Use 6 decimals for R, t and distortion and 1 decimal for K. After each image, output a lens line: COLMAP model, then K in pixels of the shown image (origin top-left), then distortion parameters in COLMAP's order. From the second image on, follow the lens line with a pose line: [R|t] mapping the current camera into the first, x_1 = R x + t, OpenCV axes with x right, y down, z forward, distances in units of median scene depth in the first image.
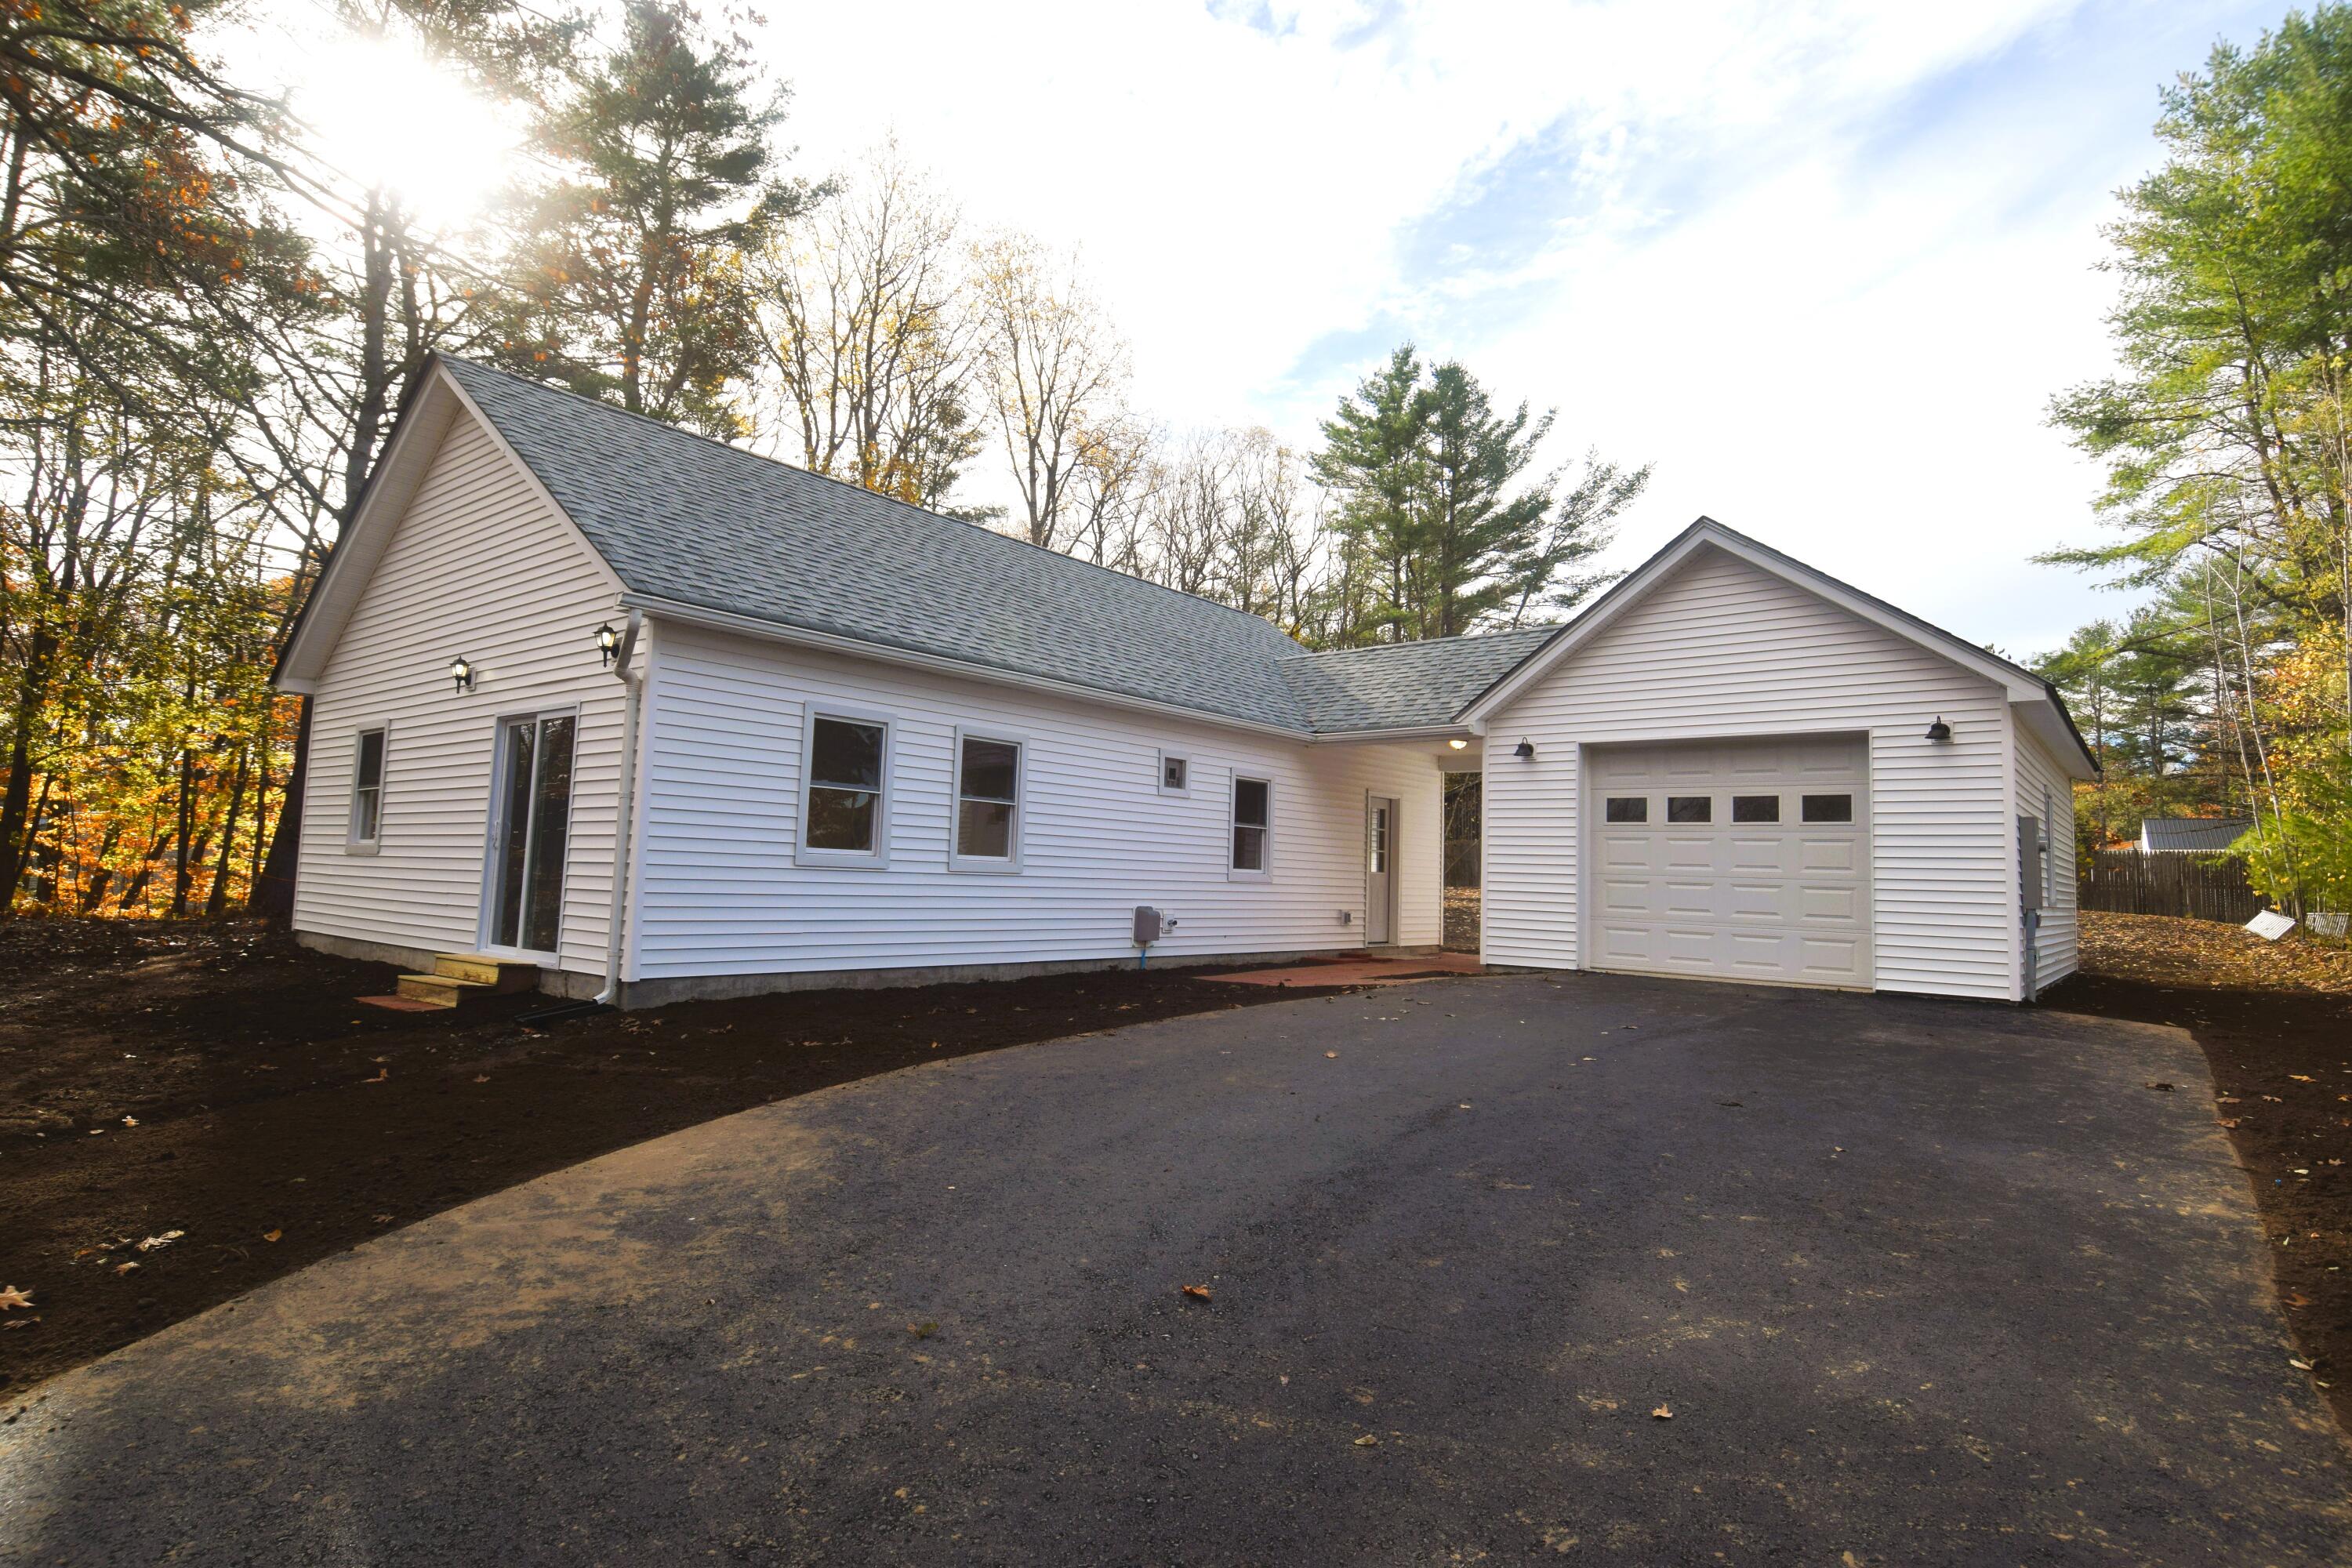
lens RADIAL K [[1222.9, 0, 1161.1], [0, 1222.9, 776.3], [0, 0, 1]] dist [0.022338, -0.025157]
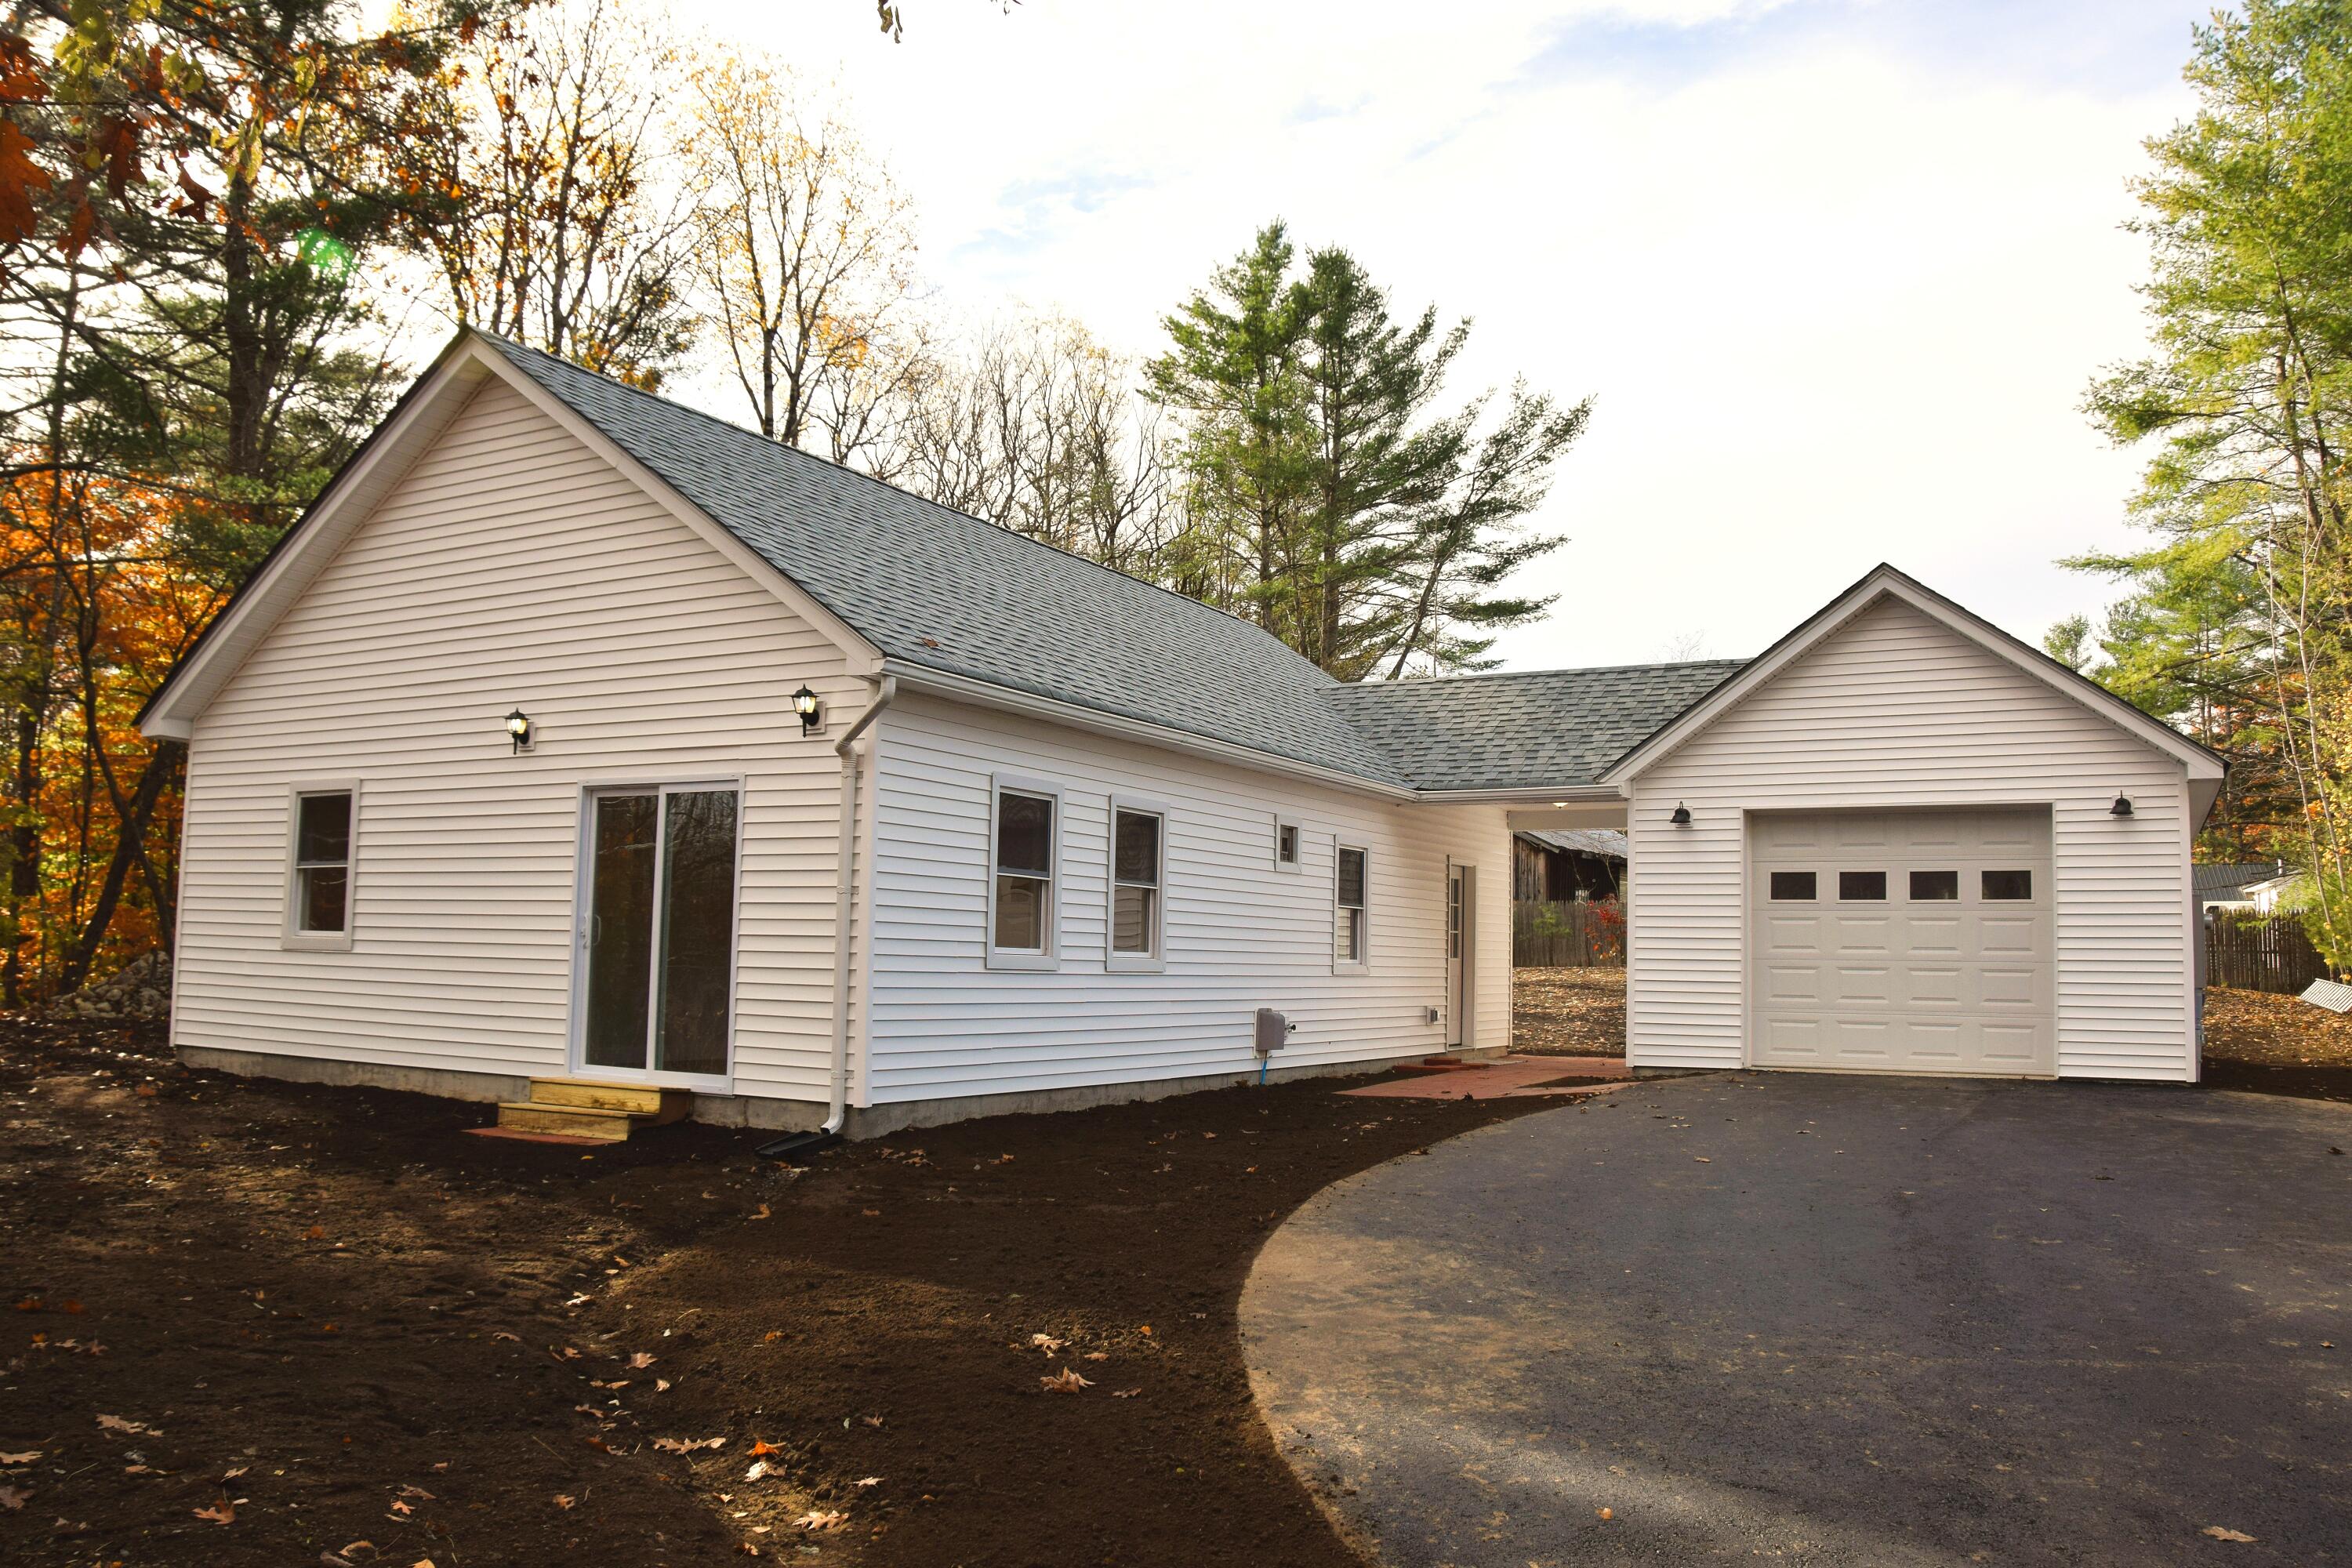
lens RADIAL K [[1831.4, 0, 1098.8], [0, 1831.4, 806.5], [0, 0, 1]] dist [-0.160963, 0.070227]
pose [[0.987566, 0.003463, 0.157168, -0.310251], [-0.004187, 0.999982, 0.004275, -0.032589], [-0.157151, -0.004880, 0.987563, -0.184187]]
